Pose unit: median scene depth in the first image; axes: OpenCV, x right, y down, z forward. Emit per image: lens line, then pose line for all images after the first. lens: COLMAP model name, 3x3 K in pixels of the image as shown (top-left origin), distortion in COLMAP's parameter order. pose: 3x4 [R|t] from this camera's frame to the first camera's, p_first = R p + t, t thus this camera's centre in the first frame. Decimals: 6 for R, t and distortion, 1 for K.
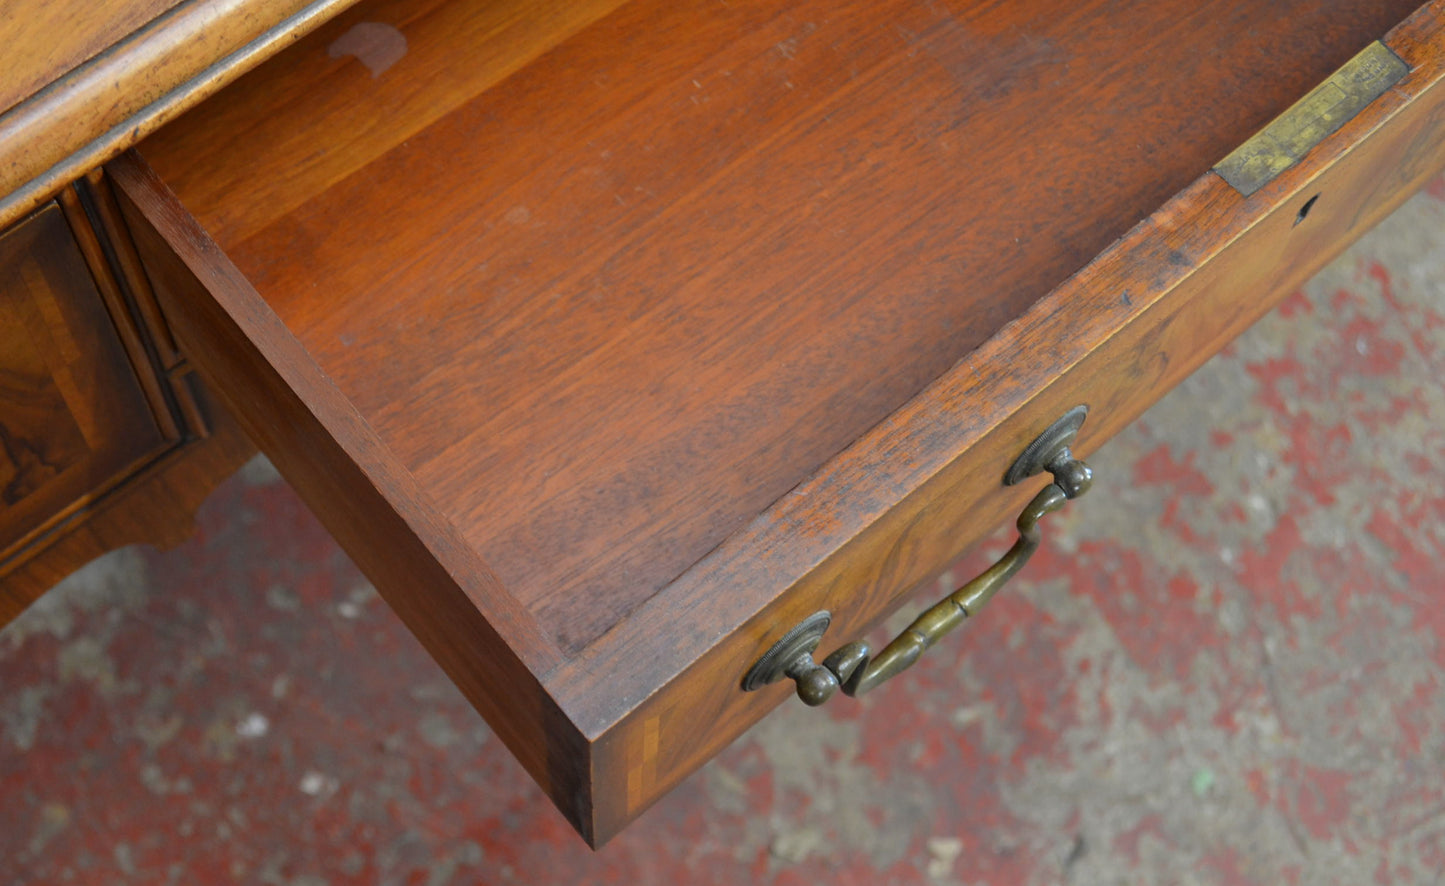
lens RADIAL K [[2236.0, 0, 756.8], [0, 2236.0, 487.7], [0, 0, 1]] dist [-0.002750, 0.000000]
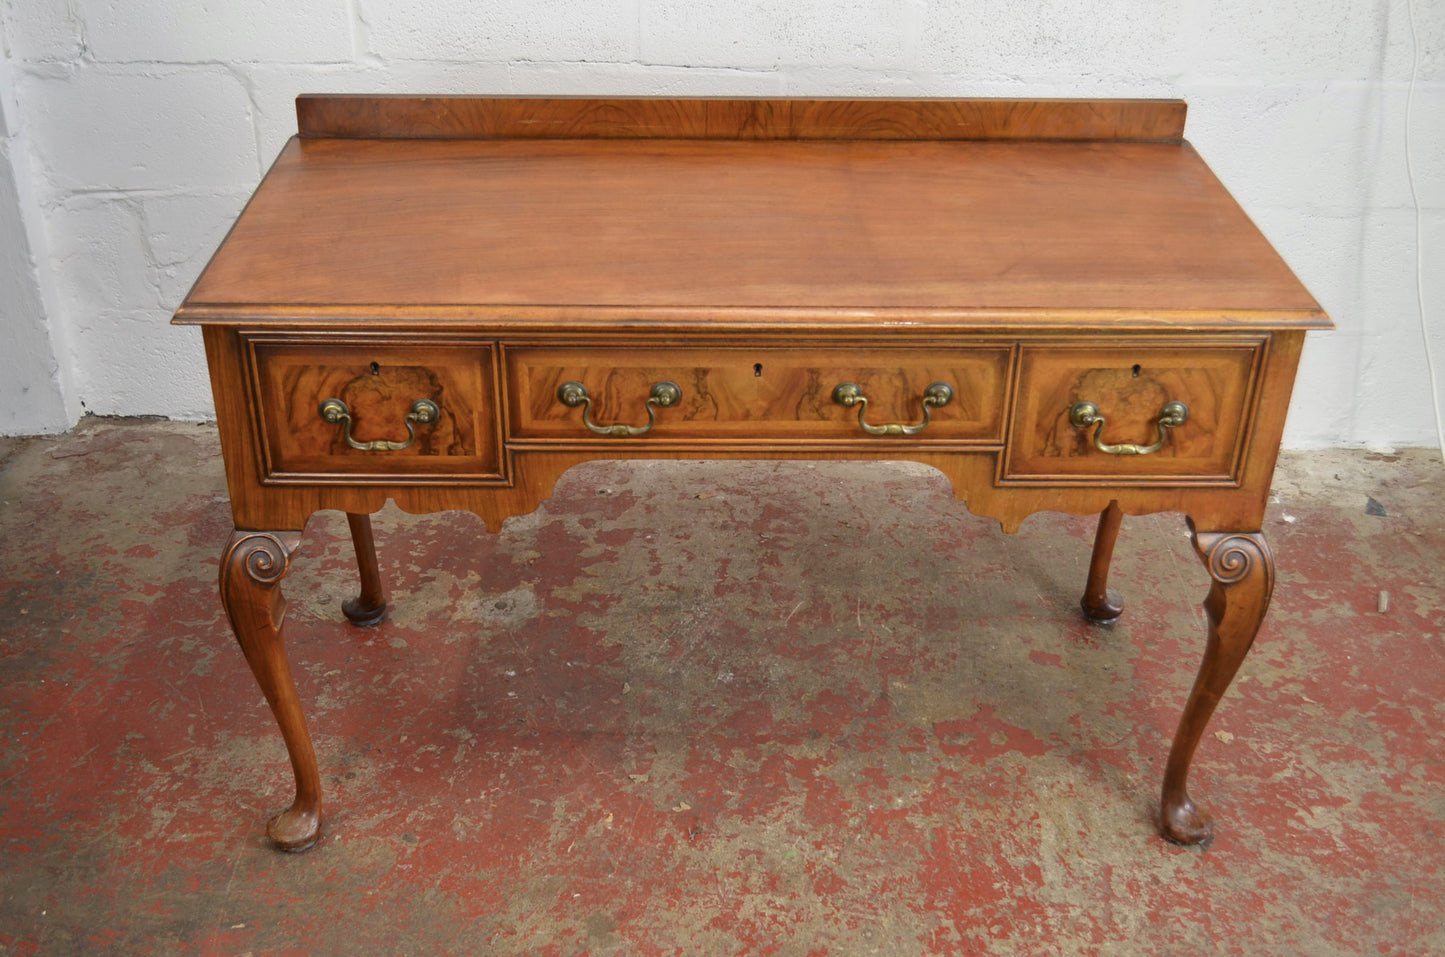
lens RADIAL K [[1603.4, 0, 720.2], [0, 1603.4, 478.2], [0, 0, 1]] dist [-0.010465, 0.000000]
pose [[0.763569, 0.308270, -0.567390, 4.970147], [-0.588814, 0.693095, -0.415834, 3.063800], [0.265066, 0.651605, 0.710739, -2.074428]]
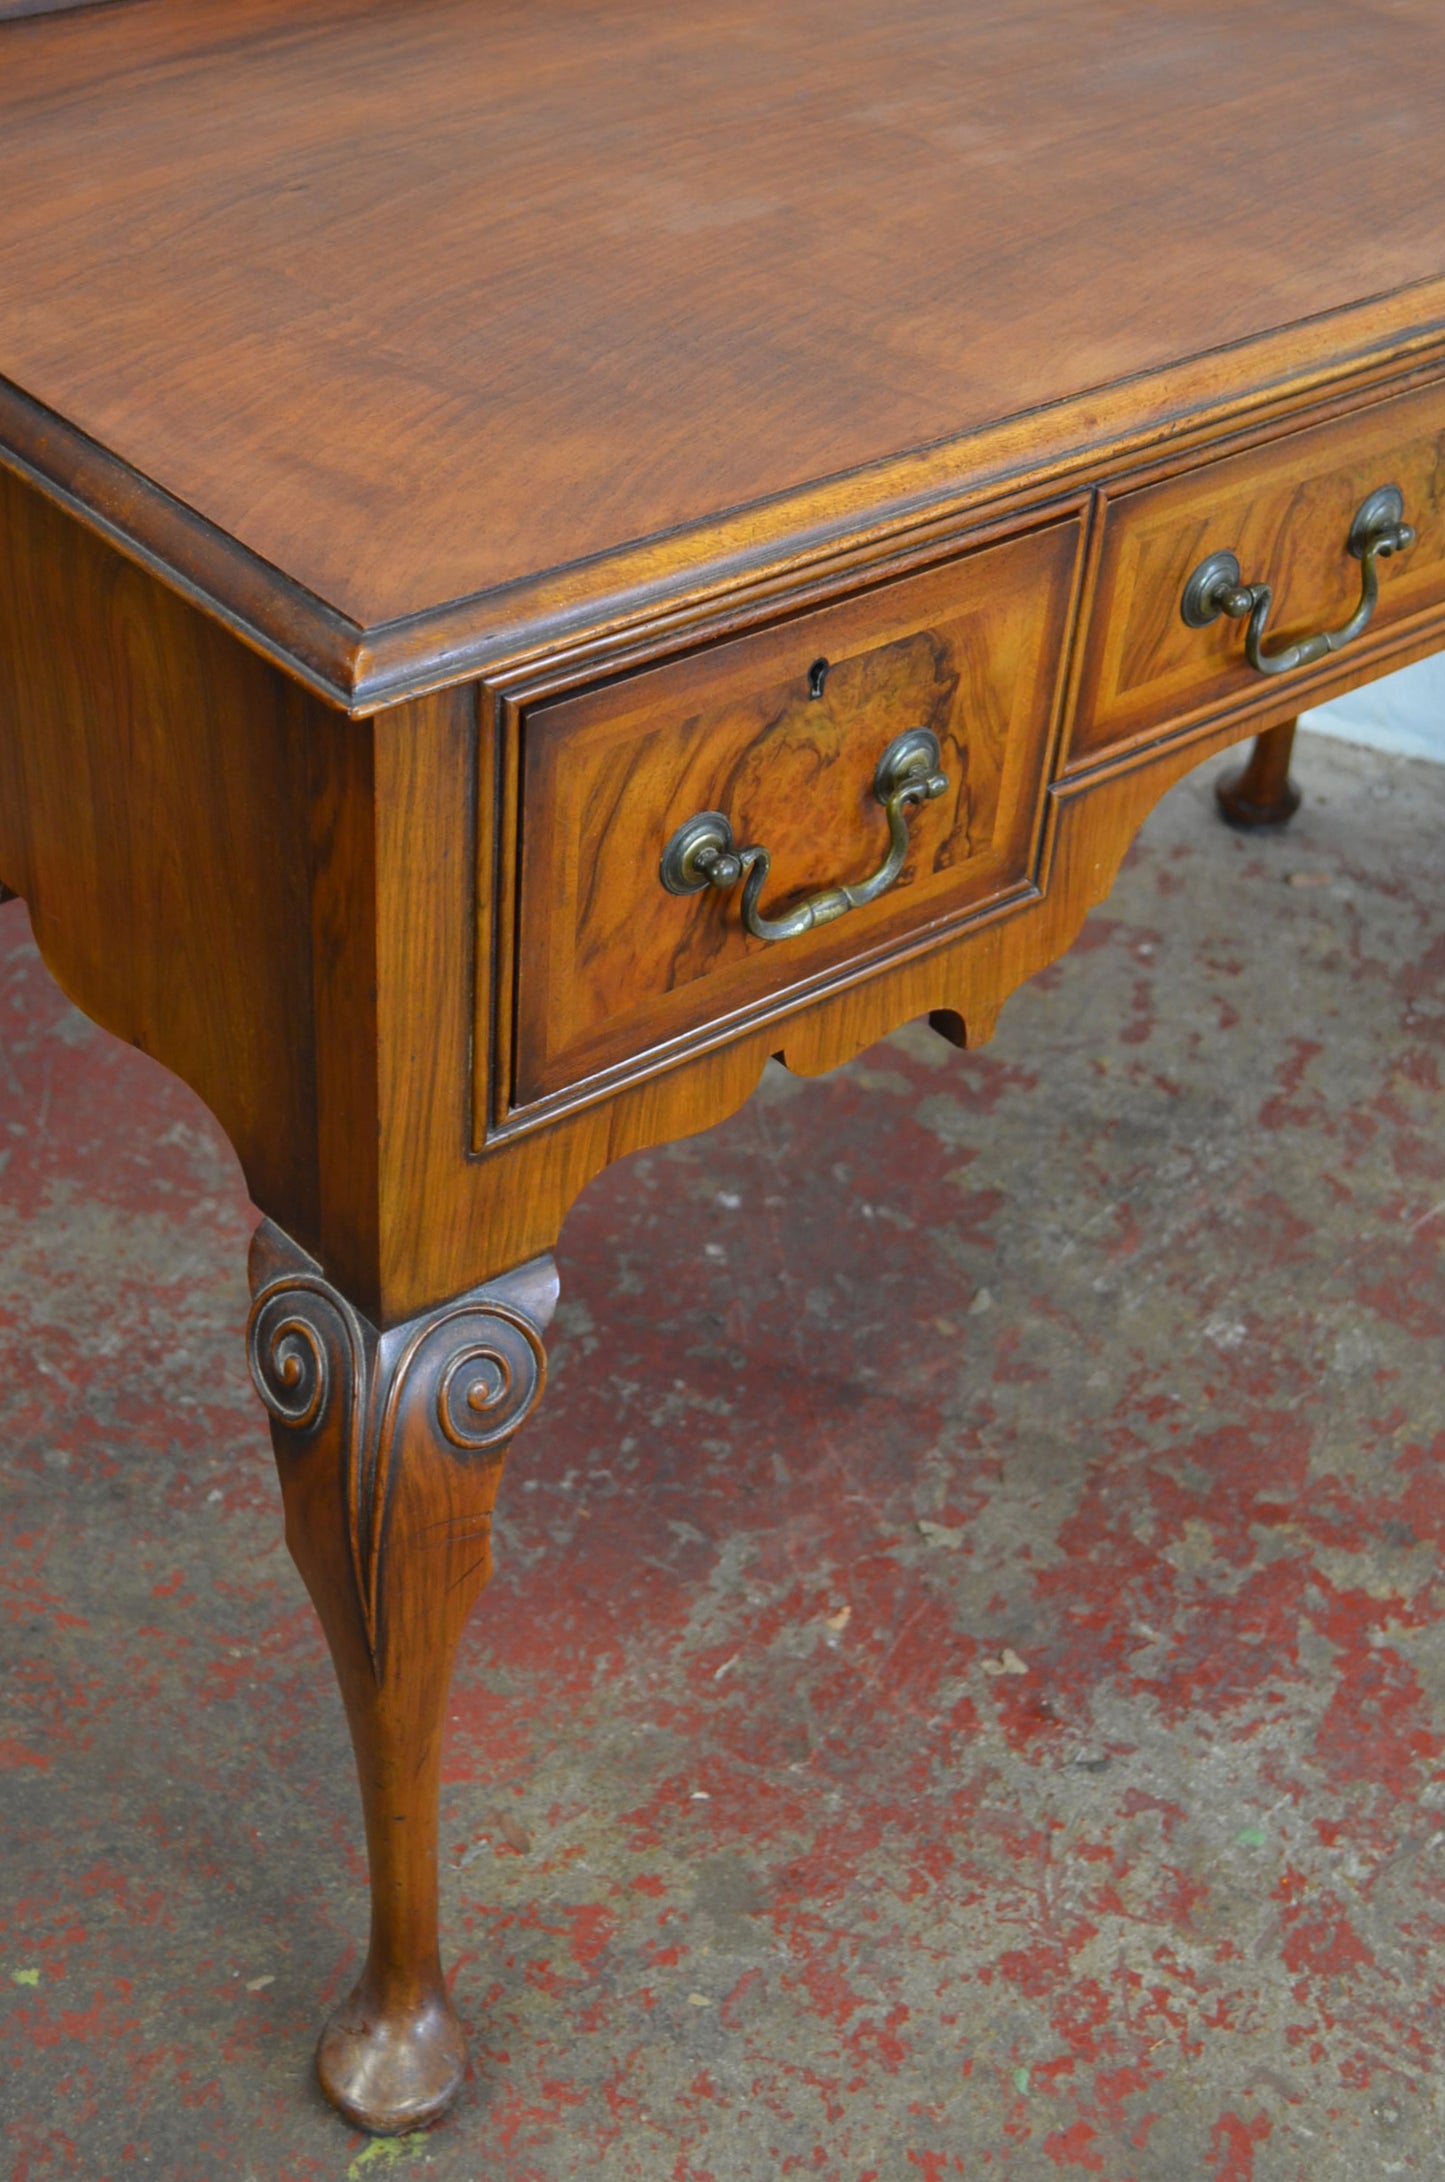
lens RADIAL K [[2930.9, 0, 714.1], [0, 2930.9, 1081.1], [0, 0, 1]] dist [-0.016363, 0.000000]
pose [[0.521446, 0.521664, -0.675249, 3.767971], [-0.799997, 0.574154, -0.174216, 1.752051], [0.296815, 0.631041, 0.716720, -0.344631]]
